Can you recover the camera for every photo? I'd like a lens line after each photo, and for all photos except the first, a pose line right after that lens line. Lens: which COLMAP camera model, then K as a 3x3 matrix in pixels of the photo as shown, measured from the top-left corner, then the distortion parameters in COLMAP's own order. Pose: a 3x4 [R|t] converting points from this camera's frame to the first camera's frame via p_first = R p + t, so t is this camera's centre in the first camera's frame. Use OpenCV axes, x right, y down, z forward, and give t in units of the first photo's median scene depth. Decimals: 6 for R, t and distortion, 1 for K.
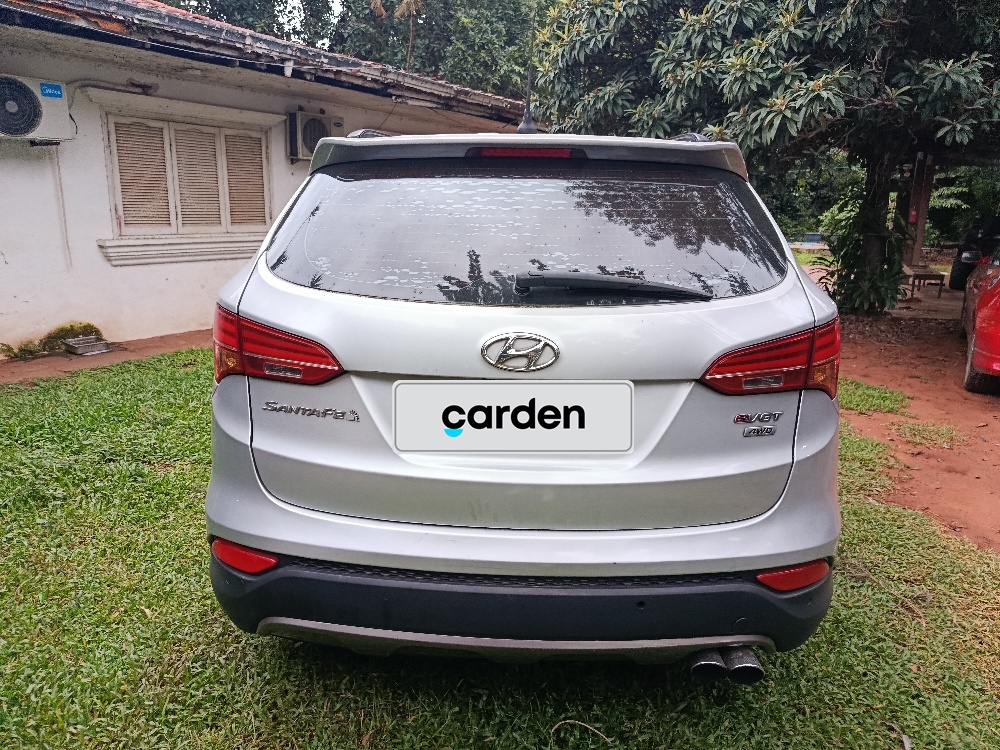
lens RADIAL K [[673.3, 0, 500.0], [0, 673.3, 375.0], [0, 0, 1]] dist [0.061882, -0.078619]
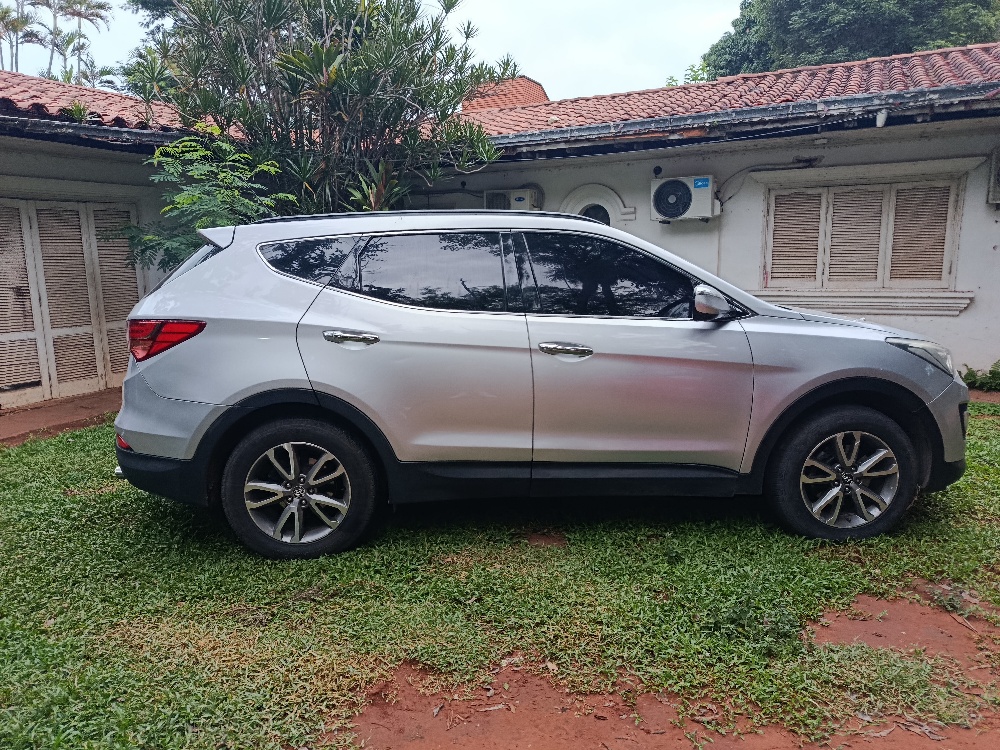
lens RADIAL K [[673.3, 0, 500.0], [0, 673.3, 375.0], [0, 0, 1]] dist [0.061882, -0.078619]
pose [[0.083506, 0.147366, -0.985551, 0.606656], [-0.228684, 0.965444, 0.124983, -0.095328], [0.969913, 0.214943, 0.114321, 0.428754]]
